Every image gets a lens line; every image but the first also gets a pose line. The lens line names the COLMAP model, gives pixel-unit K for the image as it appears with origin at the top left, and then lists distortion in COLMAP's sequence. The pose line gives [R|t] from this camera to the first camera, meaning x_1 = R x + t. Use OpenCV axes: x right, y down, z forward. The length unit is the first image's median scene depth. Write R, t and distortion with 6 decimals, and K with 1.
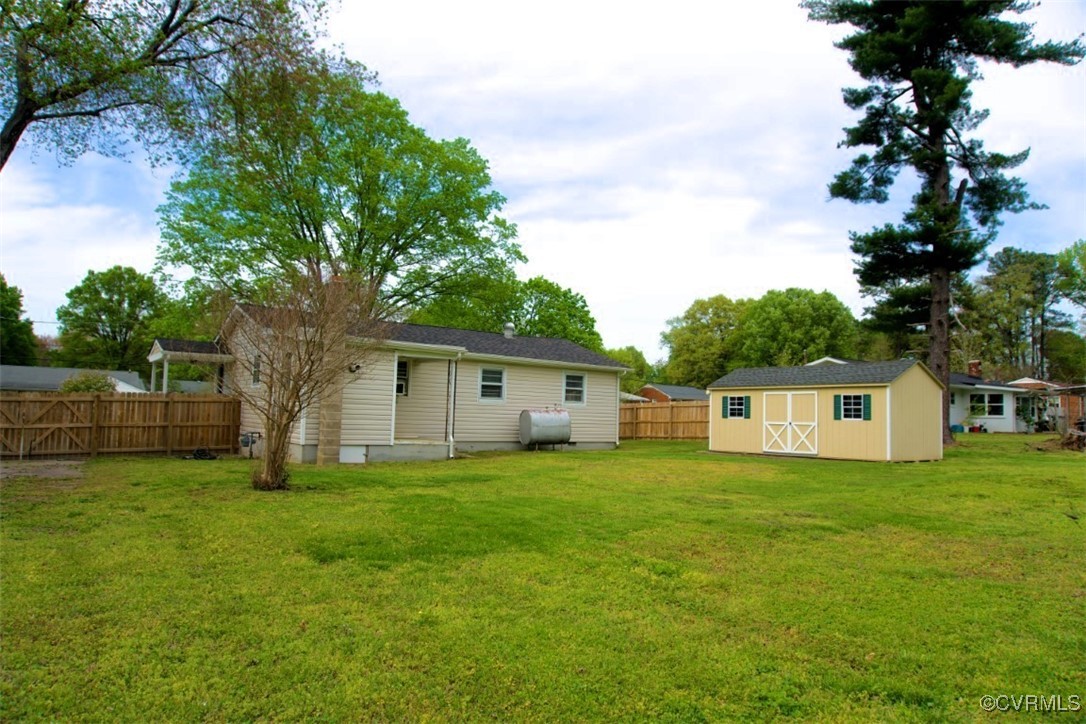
lens RADIAL K [[742.7, 0, 546.3], [0, 742.7, 364.5], [0, 0, 1]] dist [-0.050805, -0.003843]
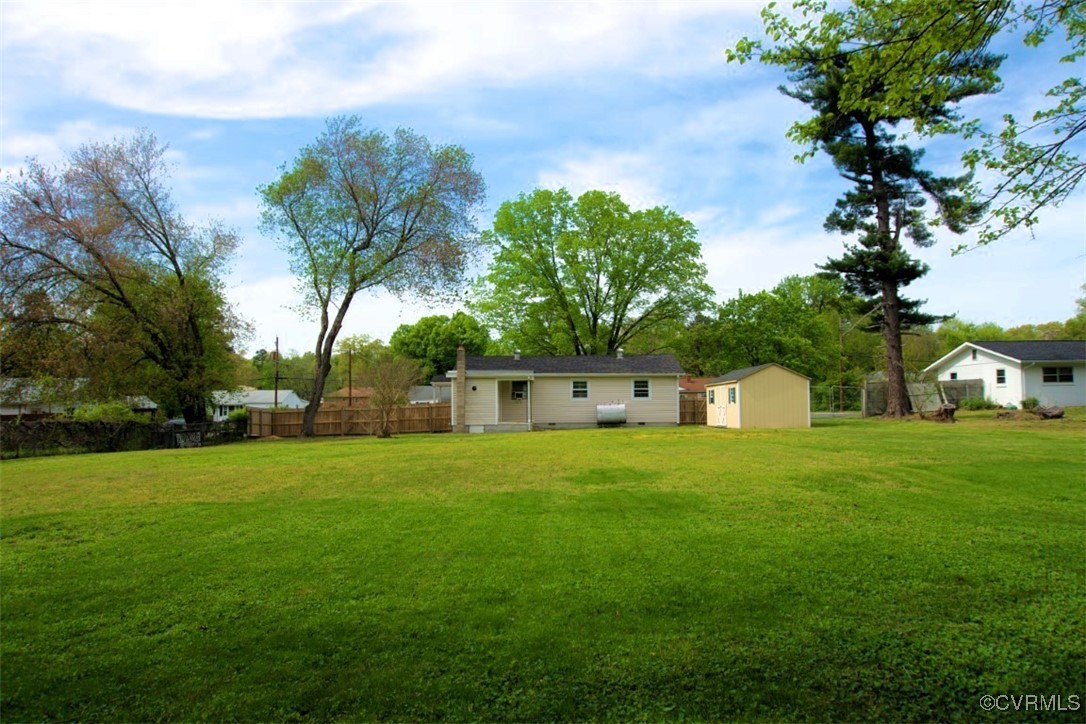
lens RADIAL K [[742.7, 0, 546.3], [0, 742.7, 364.5], [0, 0, 1]] dist [-0.050805, -0.003843]
pose [[0.808788, -0.067943, -0.584162, 0.884618], [0.072942, 0.997223, -0.014995, -0.012472], [0.583559, -0.030482, 0.811498, -0.457769]]
